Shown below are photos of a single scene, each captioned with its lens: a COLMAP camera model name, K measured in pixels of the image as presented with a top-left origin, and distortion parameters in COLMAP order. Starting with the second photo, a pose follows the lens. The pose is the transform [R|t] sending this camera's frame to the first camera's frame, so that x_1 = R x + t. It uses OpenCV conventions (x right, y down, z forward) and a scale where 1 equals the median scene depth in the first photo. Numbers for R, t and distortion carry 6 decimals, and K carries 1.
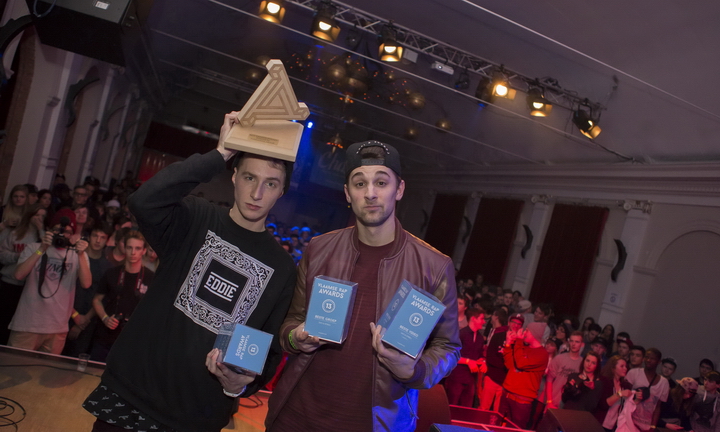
lens RADIAL K [[546.0, 0, 360.0], [0, 546.0, 216.0], [0, 0, 1]] dist [-0.108691, 0.078889]
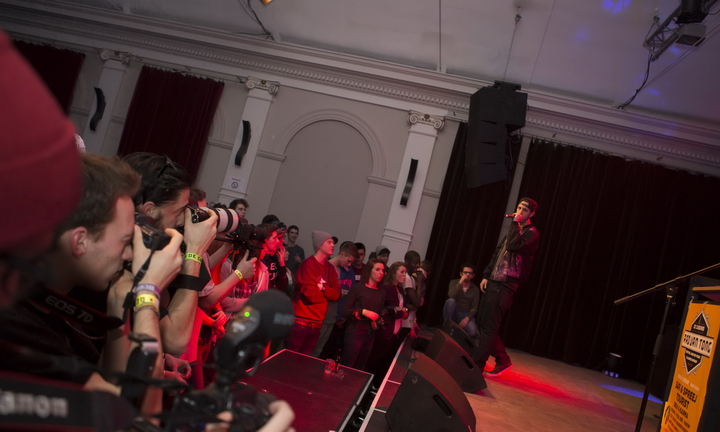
lens RADIAL K [[480.6, 0, 360.0], [0, 480.6, 216.0], [0, 0, 1]] dist [-0.083727, 0.106719]
pose [[0.539639, -0.147525, 0.828871, -0.049536], [-0.119085, 0.961253, 0.248618, -0.011682], [-0.833432, -0.232870, 0.501161, 0.158141]]
